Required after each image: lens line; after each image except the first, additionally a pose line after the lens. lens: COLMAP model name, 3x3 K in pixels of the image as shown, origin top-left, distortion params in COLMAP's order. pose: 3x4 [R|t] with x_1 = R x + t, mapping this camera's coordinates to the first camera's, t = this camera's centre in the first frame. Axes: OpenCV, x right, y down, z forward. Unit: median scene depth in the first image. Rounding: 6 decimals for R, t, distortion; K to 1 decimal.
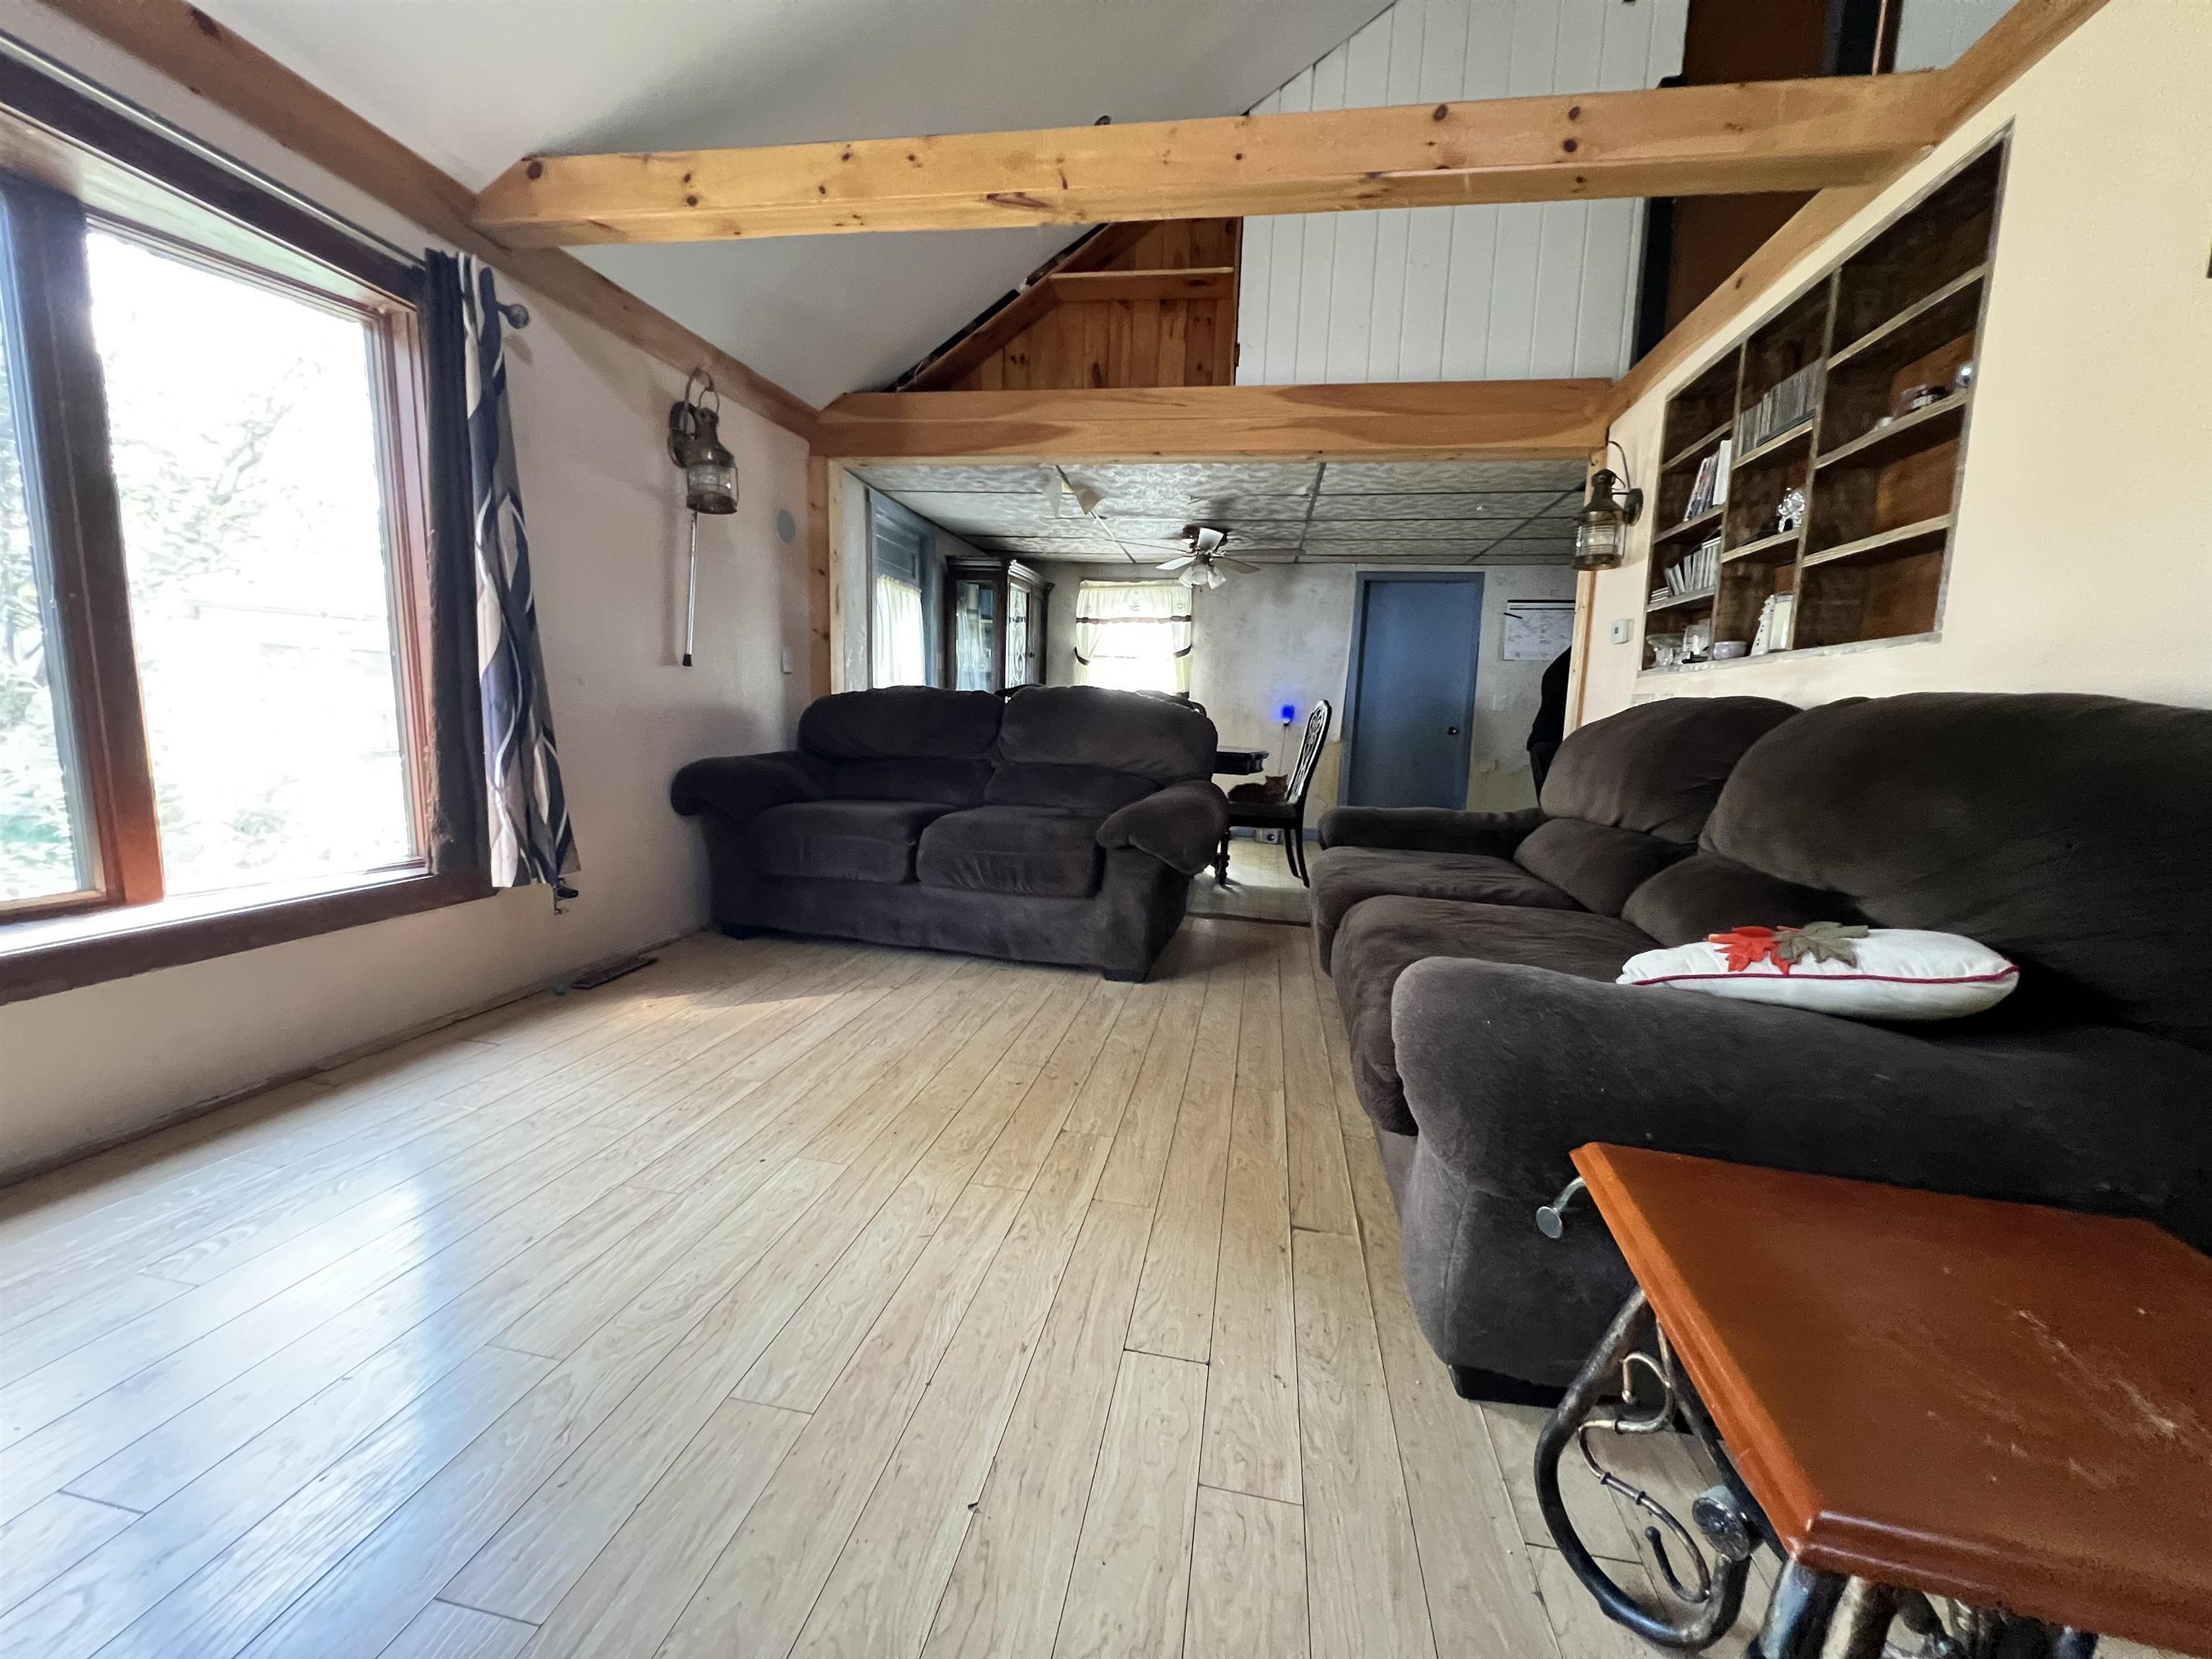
lens RADIAL K [[893.9, 0, 1106.0], [0, 893.9, 829.5], [0, 0, 1]] dist [0.000276, 0.000032]
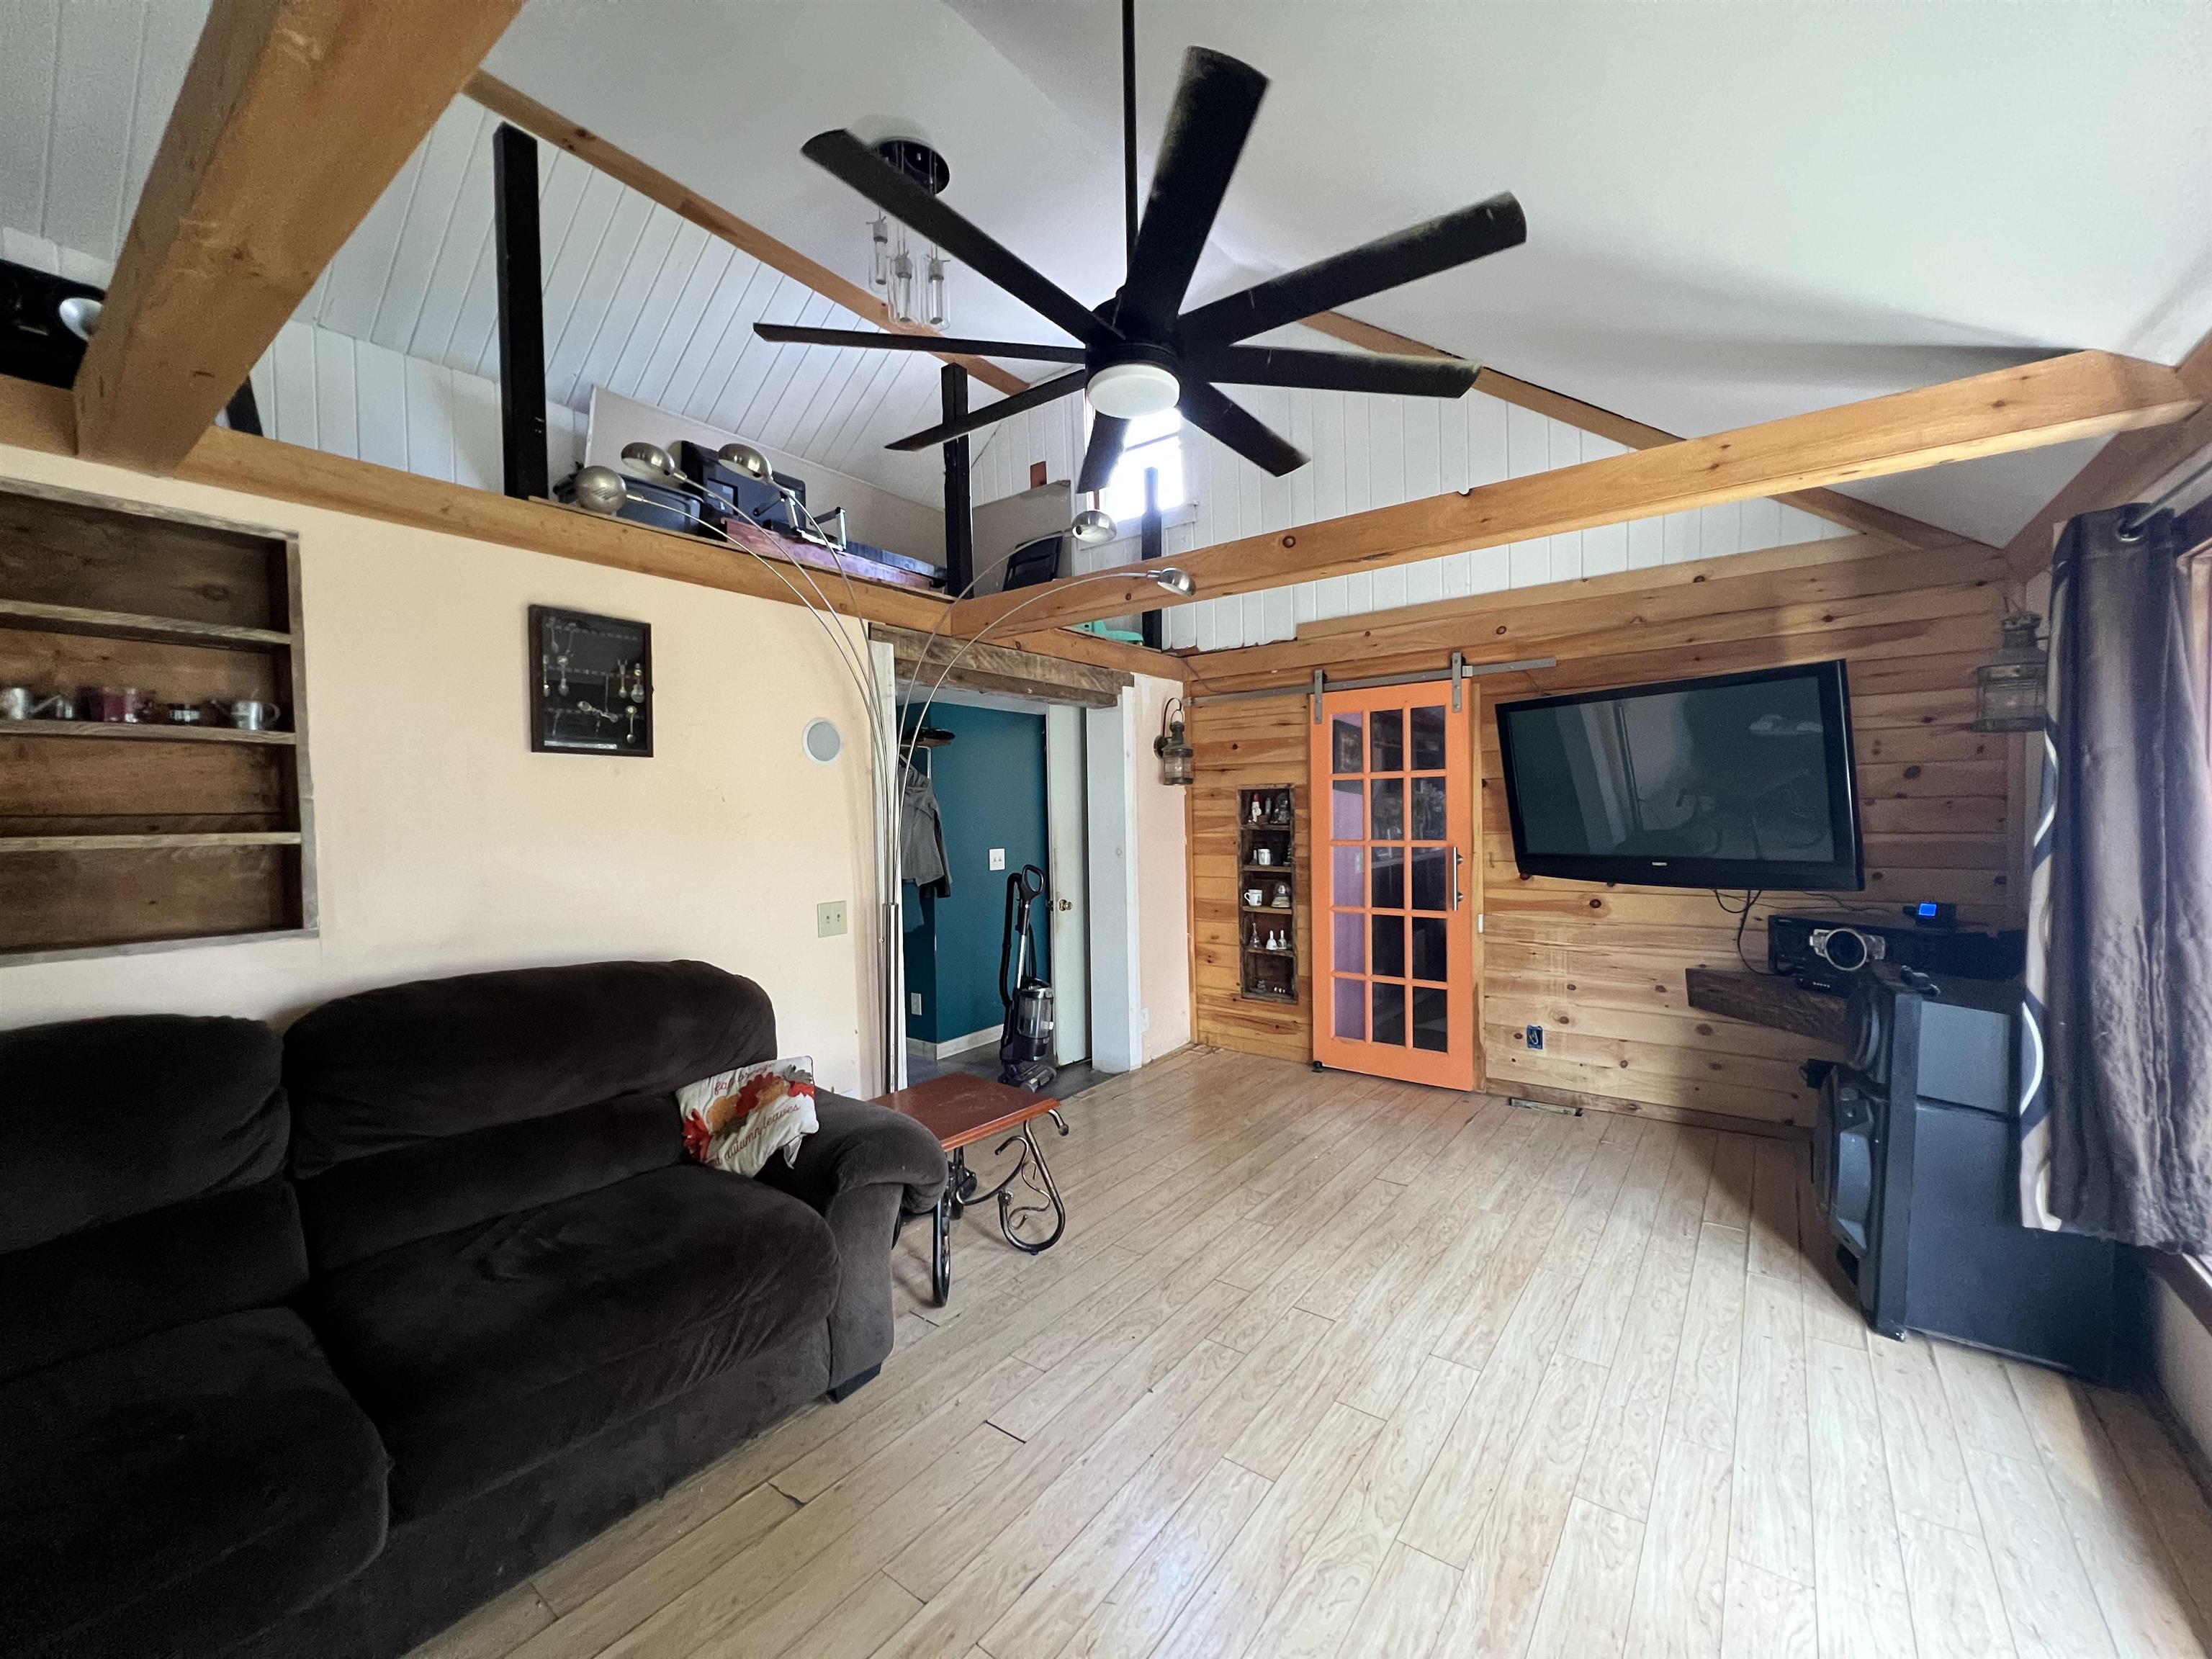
lens RADIAL K [[893.9, 0, 1106.0], [0, 893.9, 829.5], [0, 0, 1]] dist [0.000276, 0.000032]
pose [[-0.891658, -0.035906, 0.451284, -0.587720], [0.043159, 0.985567, 0.163690, -0.534833], [-0.450648, 0.165433, -0.877239, 1.649234]]
